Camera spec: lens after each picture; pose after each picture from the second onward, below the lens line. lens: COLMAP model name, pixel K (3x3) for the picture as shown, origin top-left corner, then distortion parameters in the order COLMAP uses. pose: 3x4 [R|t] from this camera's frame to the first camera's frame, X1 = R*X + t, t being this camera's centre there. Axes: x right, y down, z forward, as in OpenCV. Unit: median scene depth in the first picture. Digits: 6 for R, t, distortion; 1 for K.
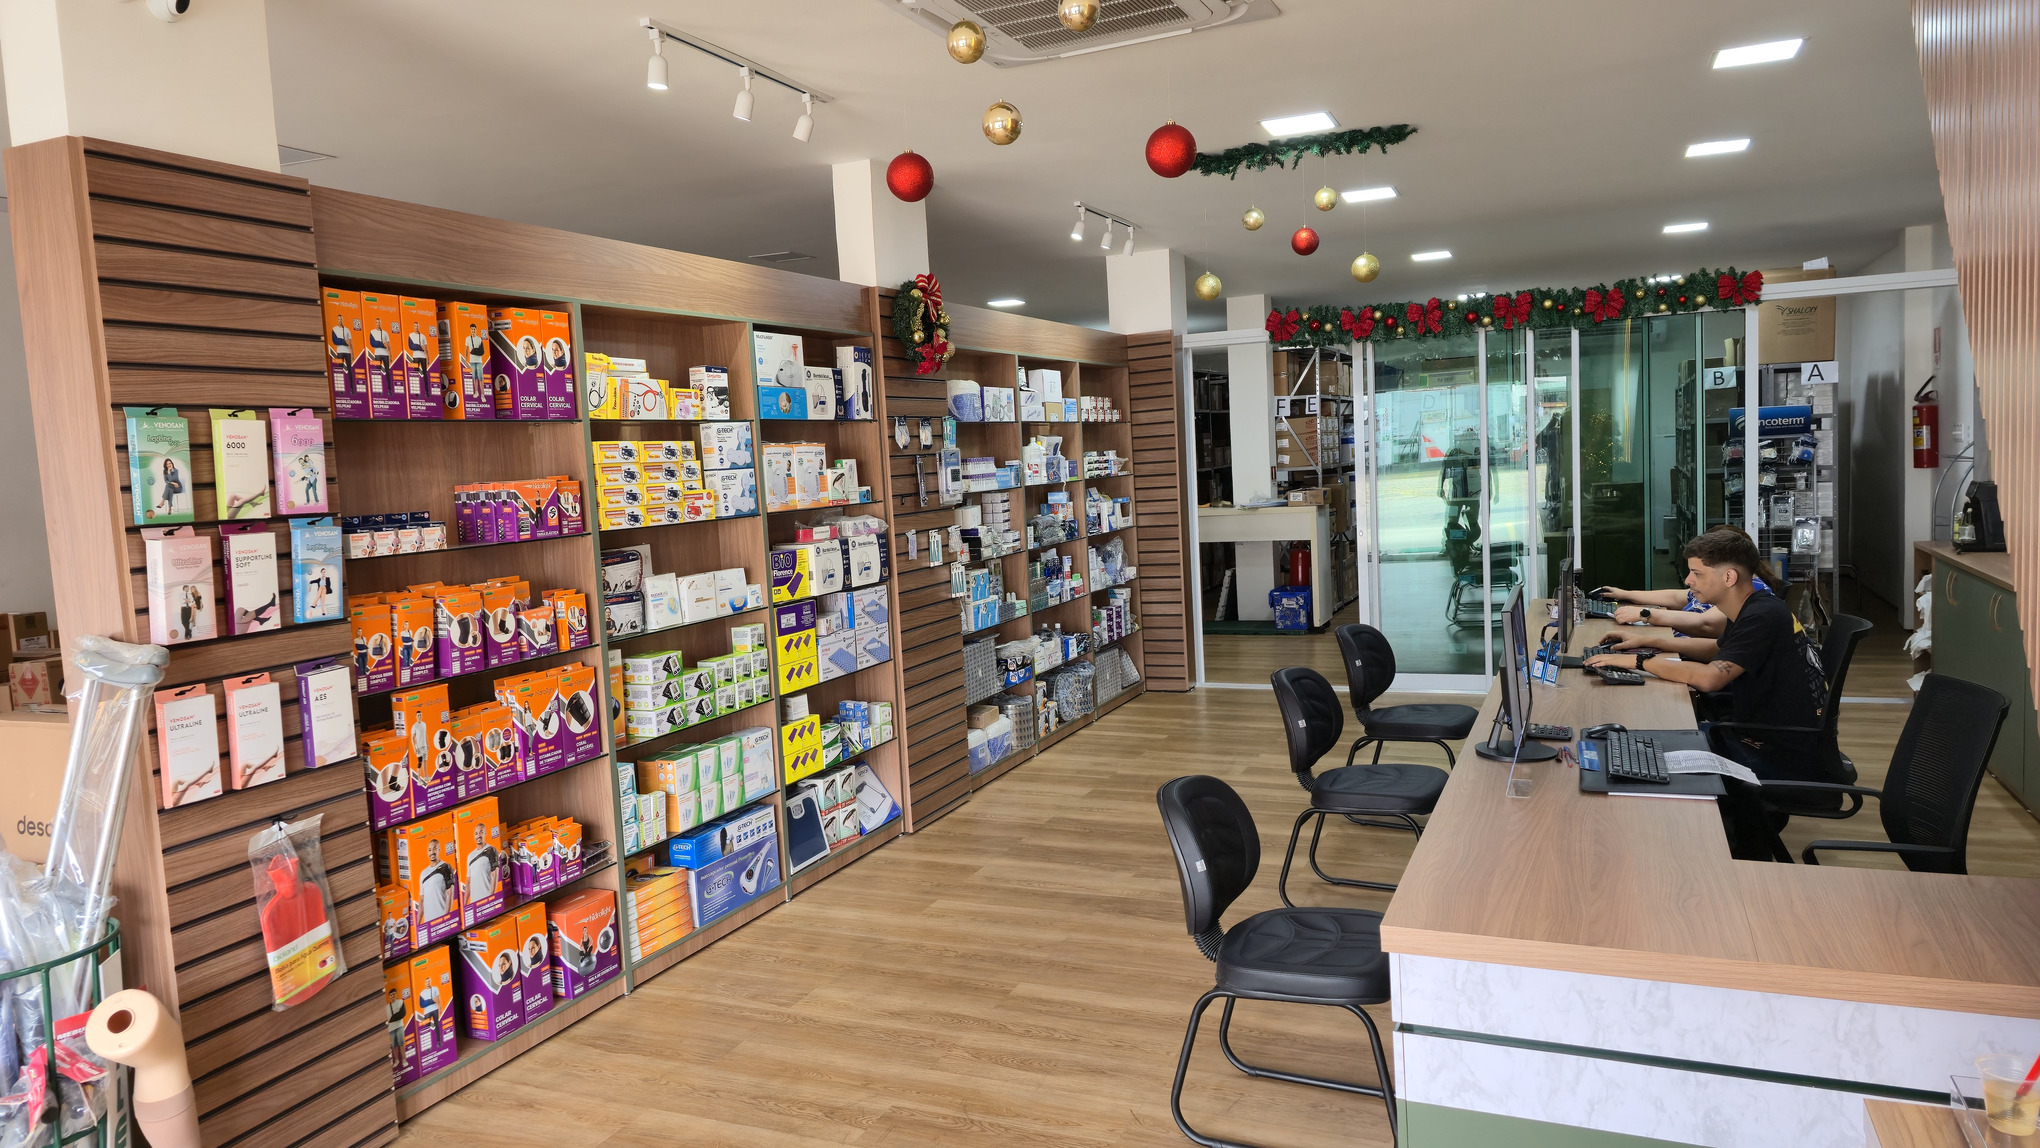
lens RADIAL K [[1326.1, 0, 1023.1], [0, 1326.1, 559.7], [0, 0, 1]] dist [0.071656, -0.061139]
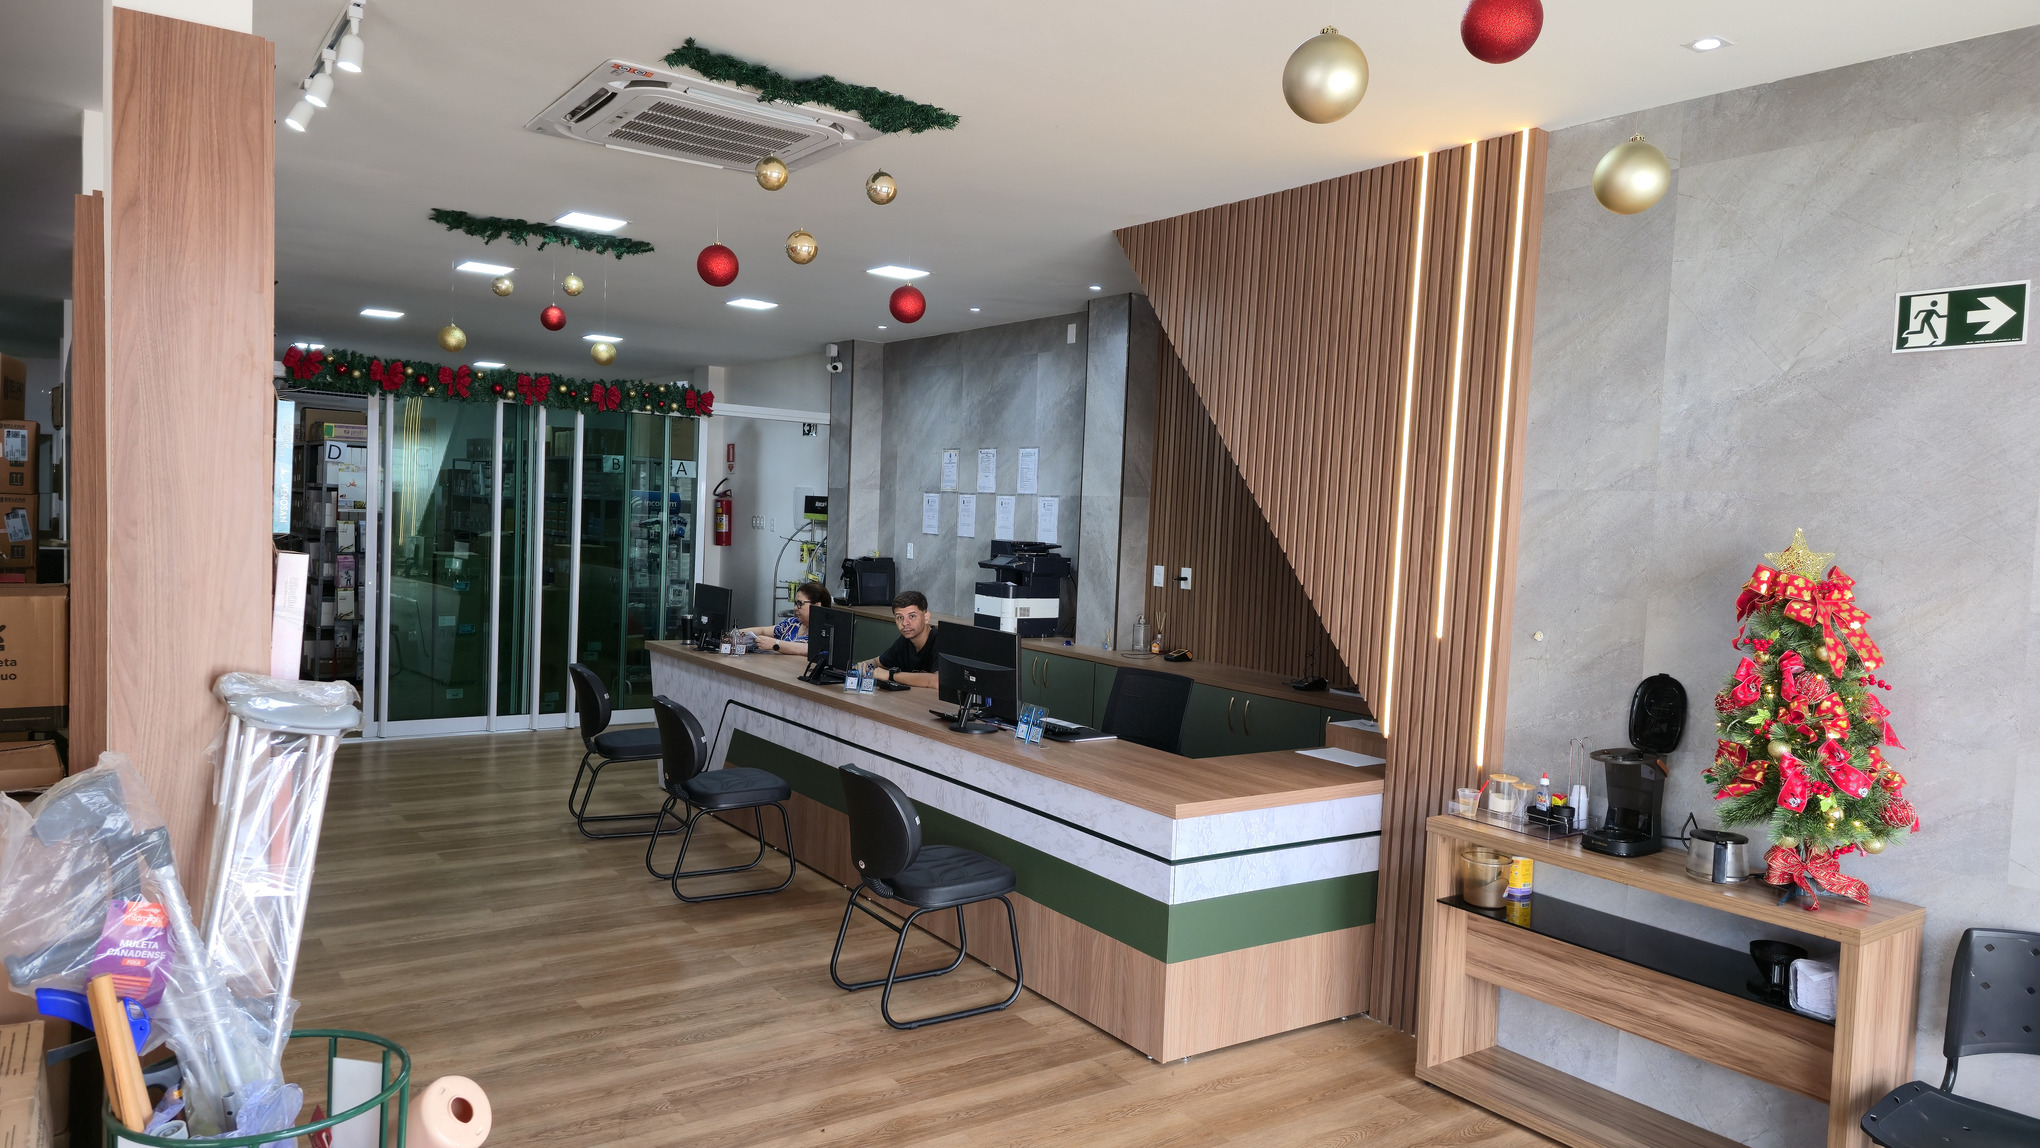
lens RADIAL K [[1326.1, 0, 993.9], [0, 1326.1, 584.5], [0, 0, 1]] dist [0.071656, -0.061139]
pose [[0.526761, 0.024621, 0.849657, -0.639666], [-0.002789, 0.999625, -0.027238, 0.013442], [-0.850009, 0.011979, 0.526632, 0.130563]]
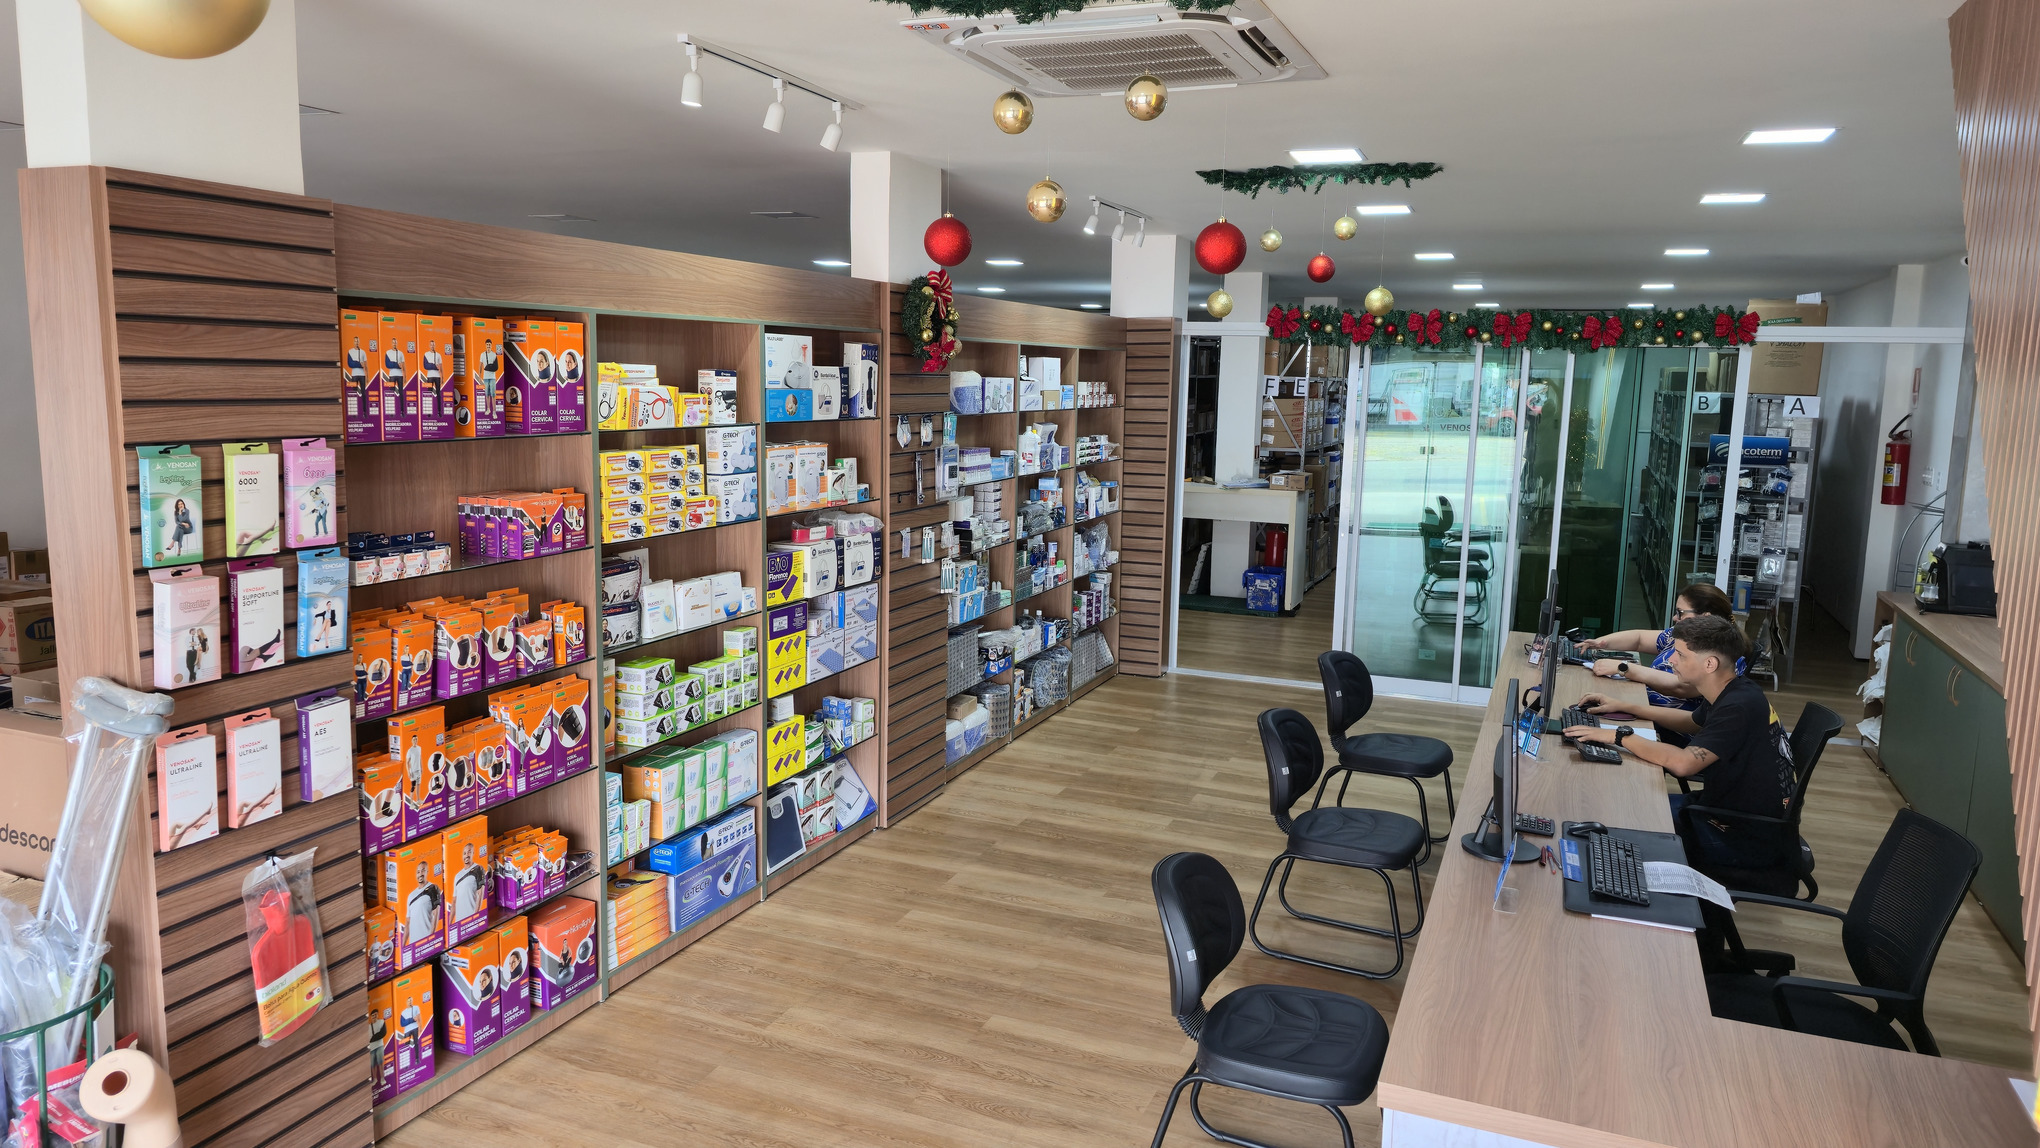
lens RADIAL K [[1326.1, 0, 1033.1], [0, 1326.1, 548.3], [0, 0, 1]] dist [0.071656, -0.061139]
pose [[0.996756, 0.071381, 0.037190, -0.030277], [-0.073241, 0.995994, 0.051301, -0.078946], [-0.033379, -0.053858, 0.997991, 0.001696]]
